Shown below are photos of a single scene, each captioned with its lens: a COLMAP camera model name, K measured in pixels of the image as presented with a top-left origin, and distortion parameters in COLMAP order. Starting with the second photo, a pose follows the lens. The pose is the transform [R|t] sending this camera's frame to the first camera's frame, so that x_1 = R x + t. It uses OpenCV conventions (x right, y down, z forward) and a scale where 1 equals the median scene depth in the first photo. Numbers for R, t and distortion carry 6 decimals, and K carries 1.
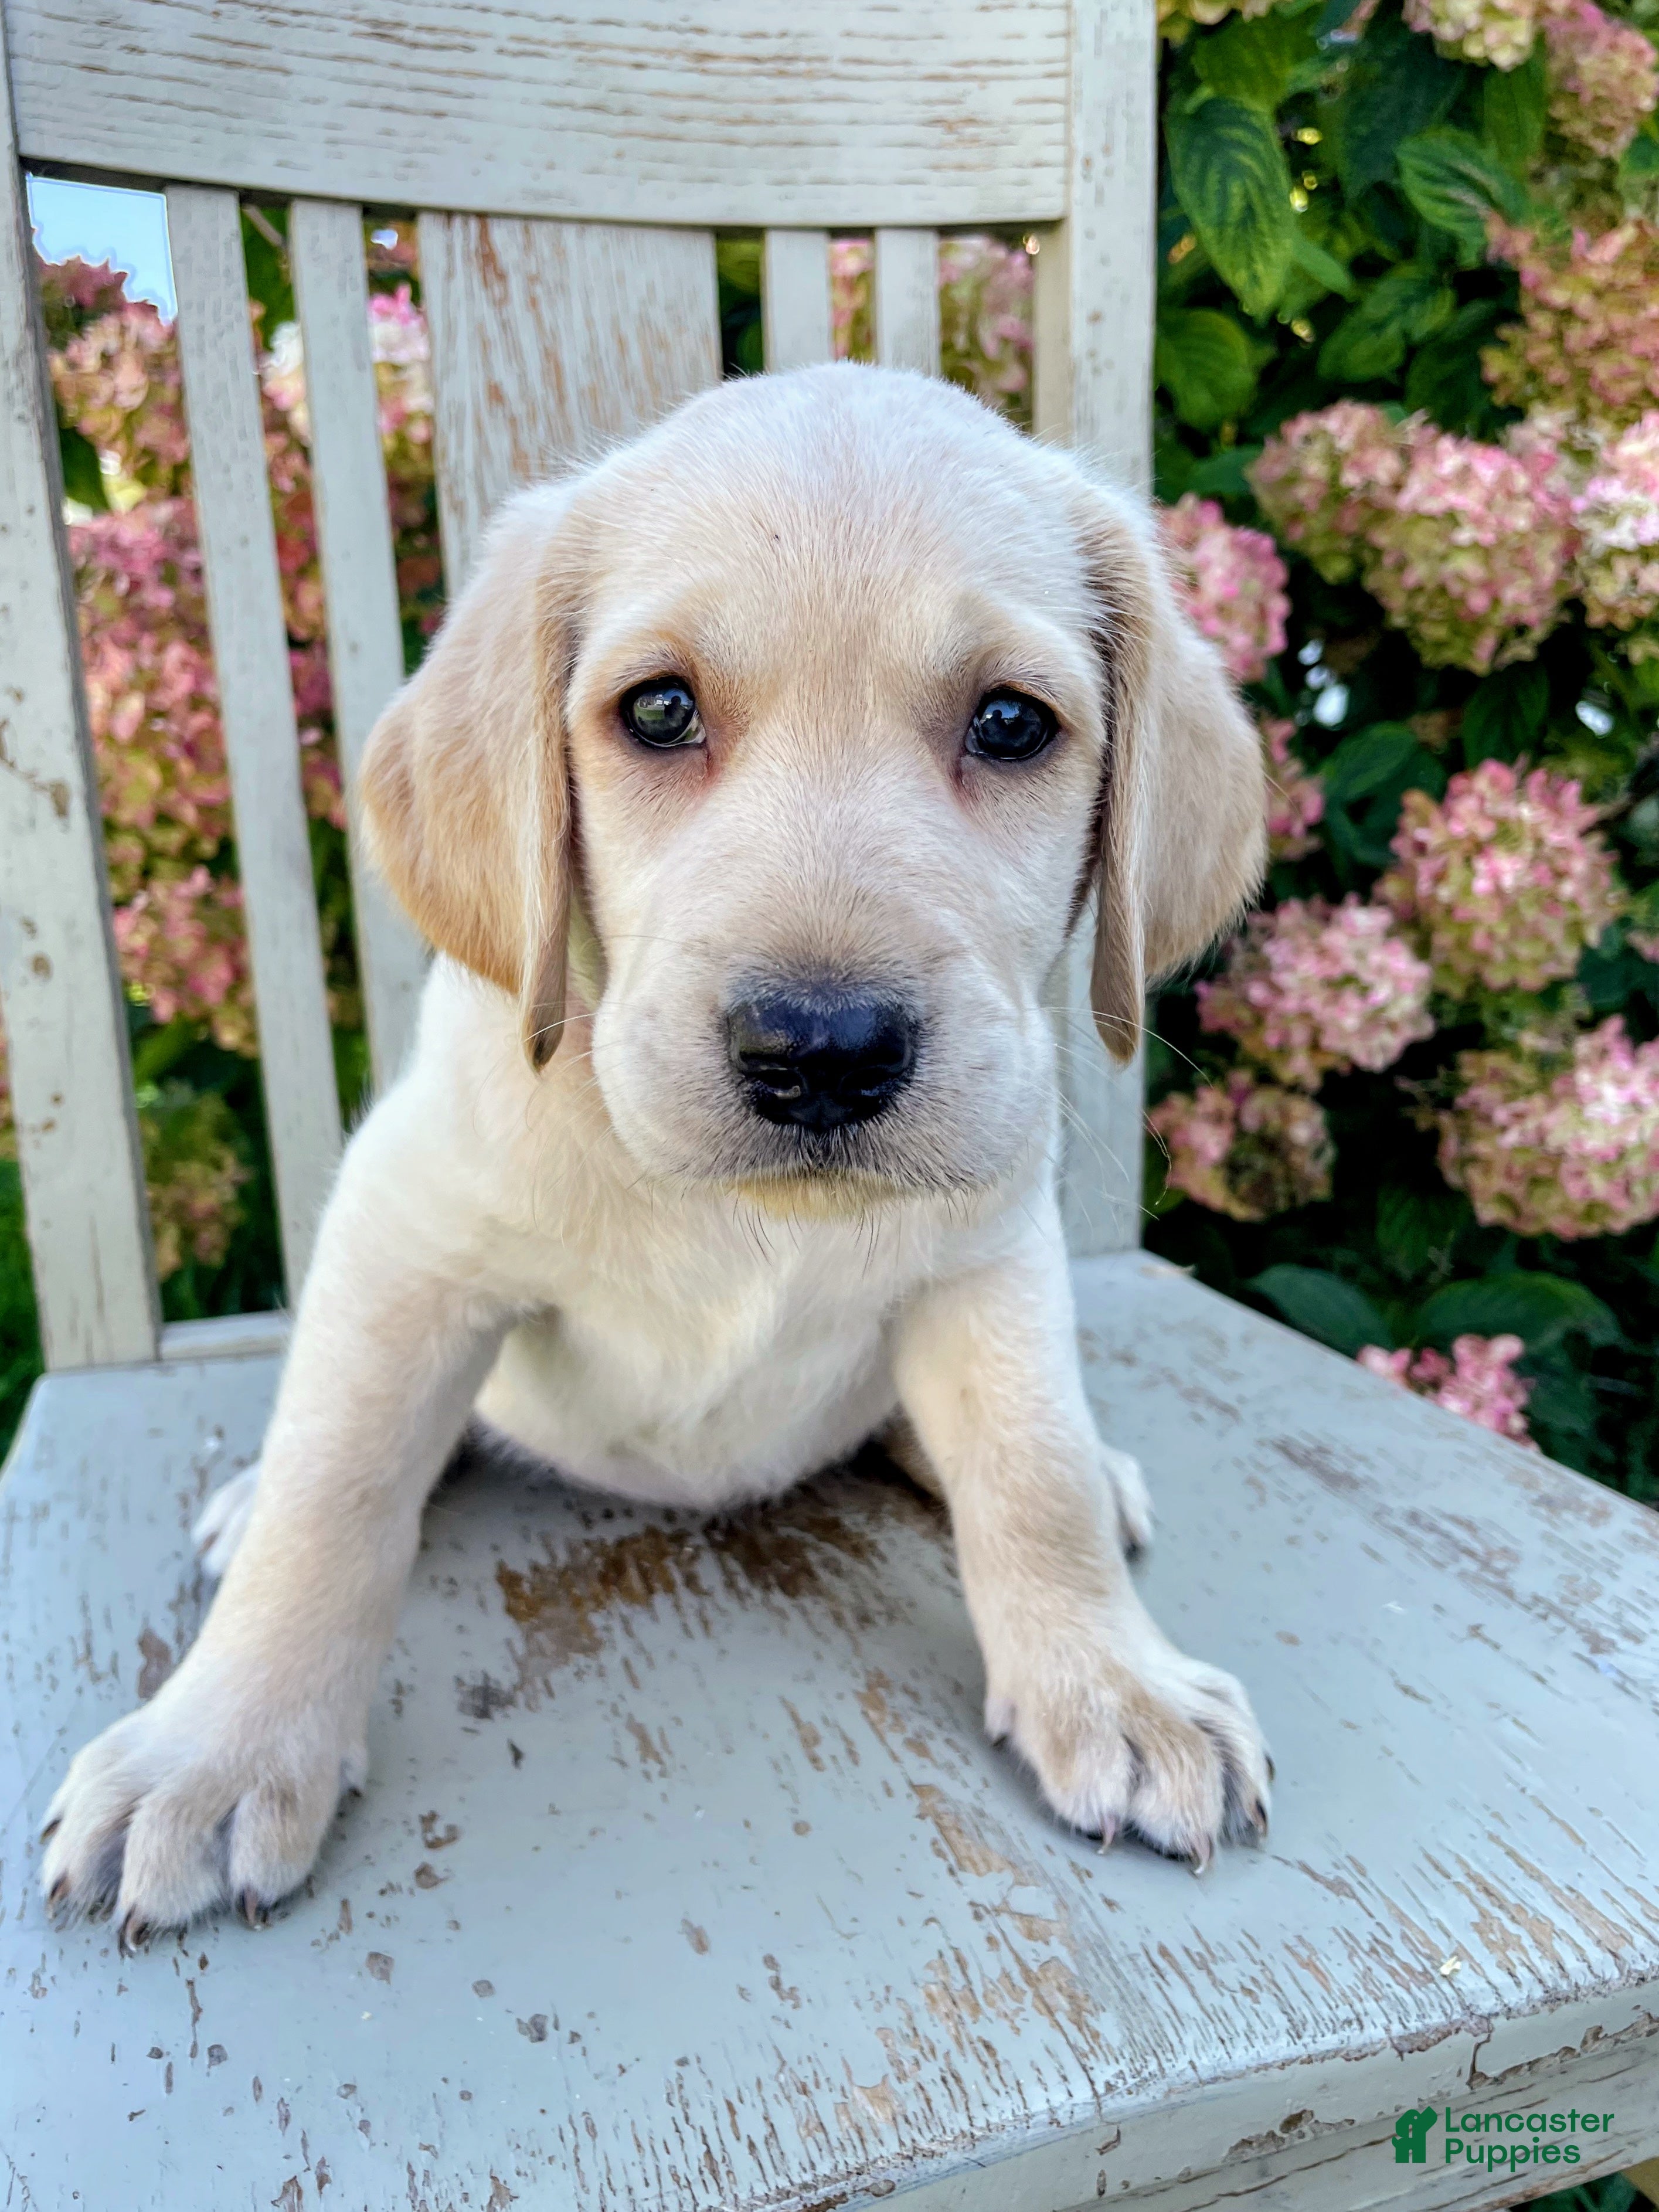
lens RADIAL K [[1876.2, 0, 845.7], [0, 1876.2, 1069.5], [0, 0, 1]] dist [0.067800, -0.096885]
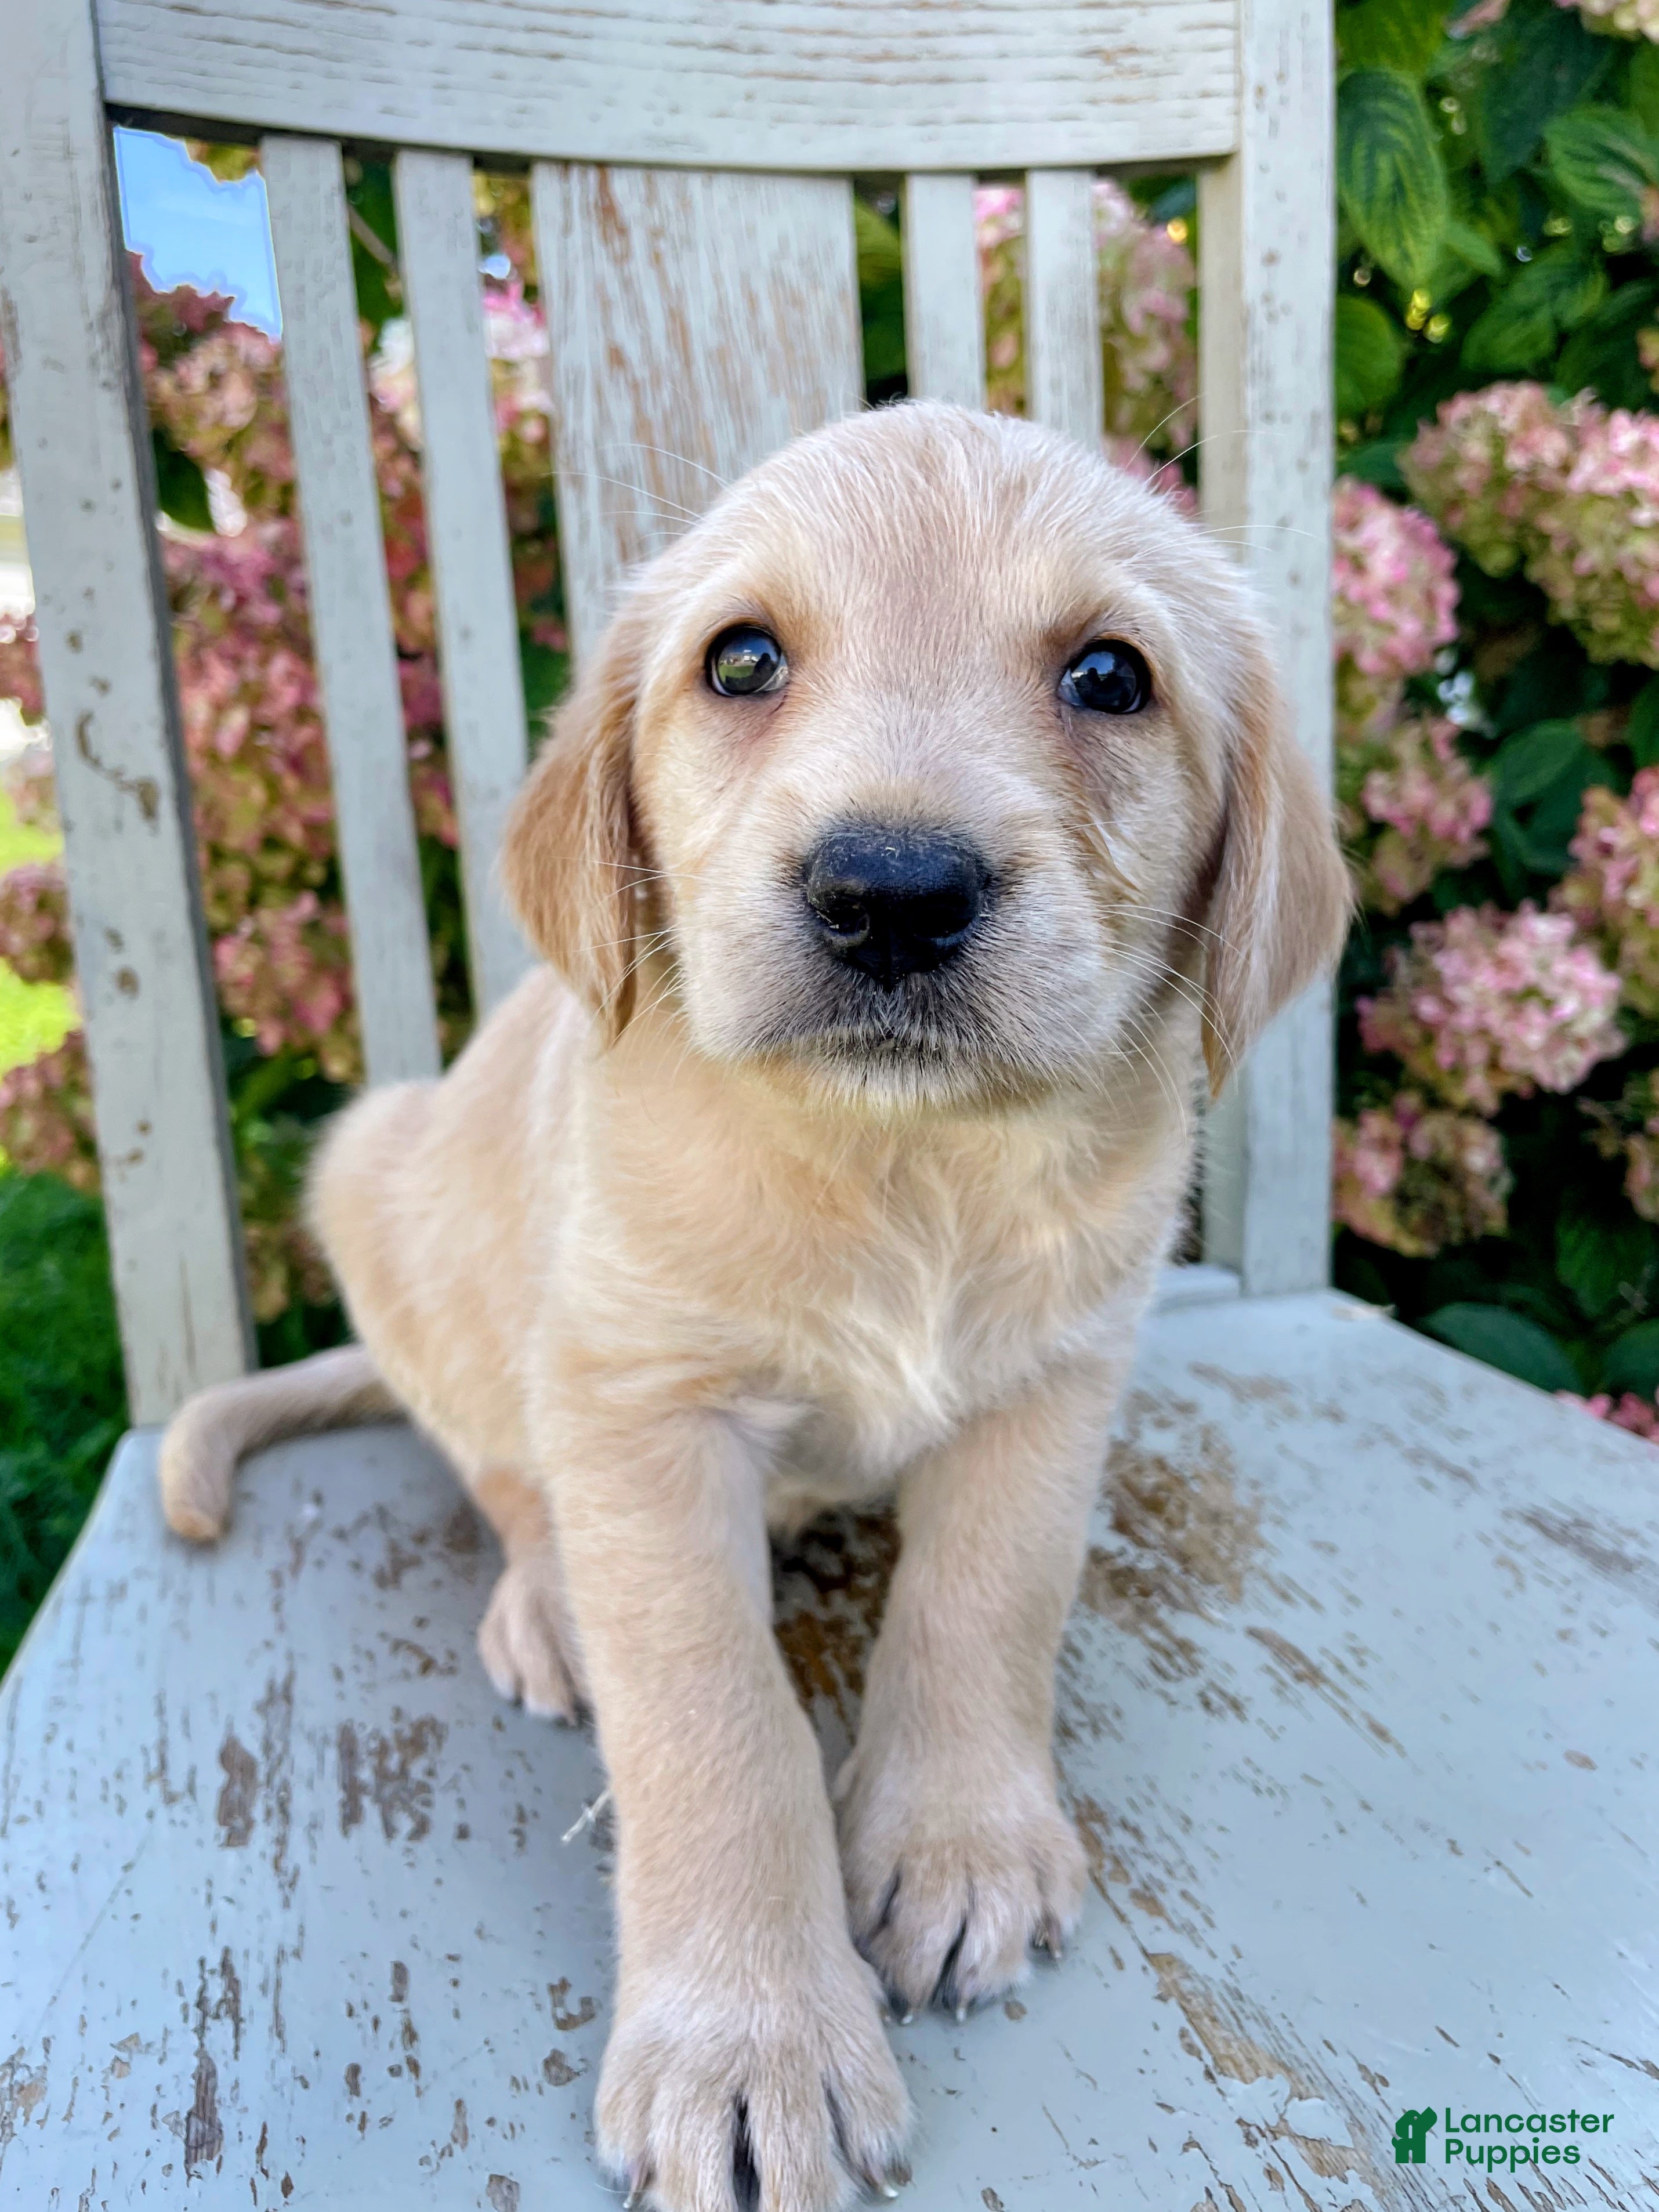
lens RADIAL K [[1876.2, 0, 860.9], [0, 1876.2, 1049.3], [0, 0, 1]] dist [0.067800, -0.096885]
pose [[0.998810, -0.010162, -0.047703, -0.026396], [0.008743, 0.999516, -0.029861, 0.007595], [0.047984, 0.029408, 0.998415, 0.098968]]
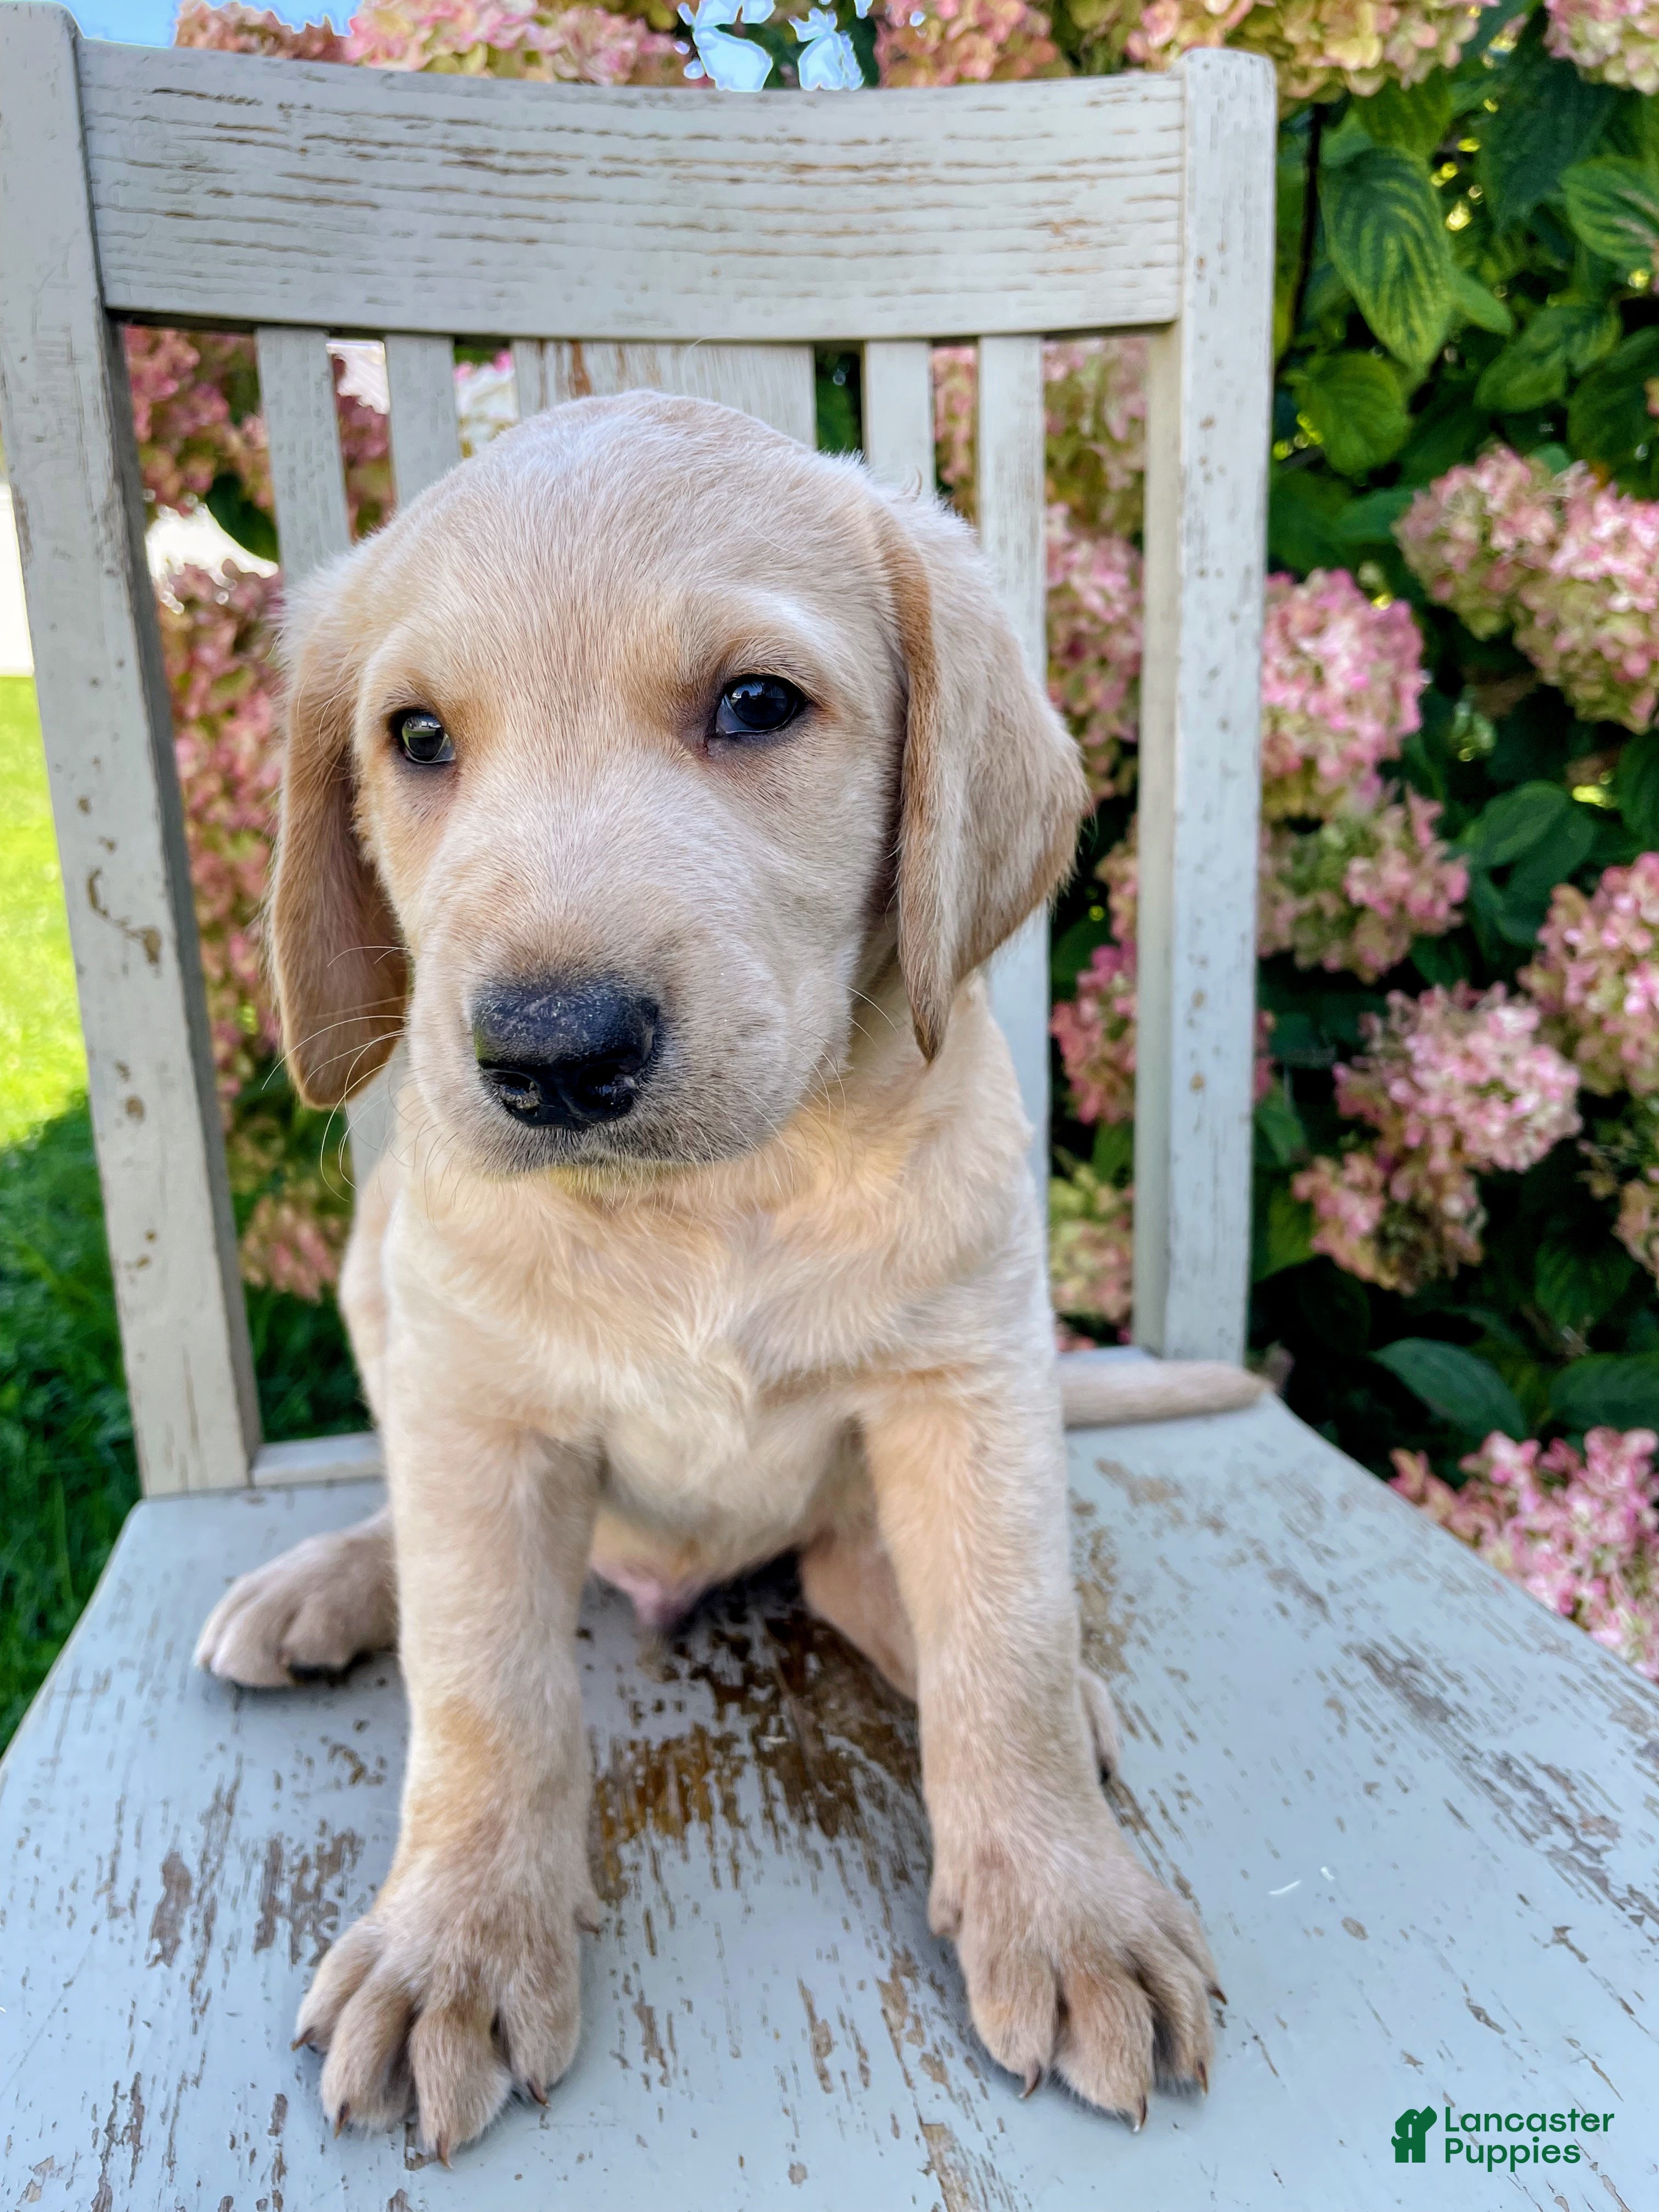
lens RADIAL K [[1767.0, 0, 847.4], [0, 1767.0, 1077.0], [0, 0, 1]] dist [0.077924, -0.103644]
pose [[0.995144, 0.014073, -0.097421, 0.045583], [-0.011493, 0.999569, 0.026997, -0.093848], [0.097758, -0.025747, 0.994877, 0.077366]]
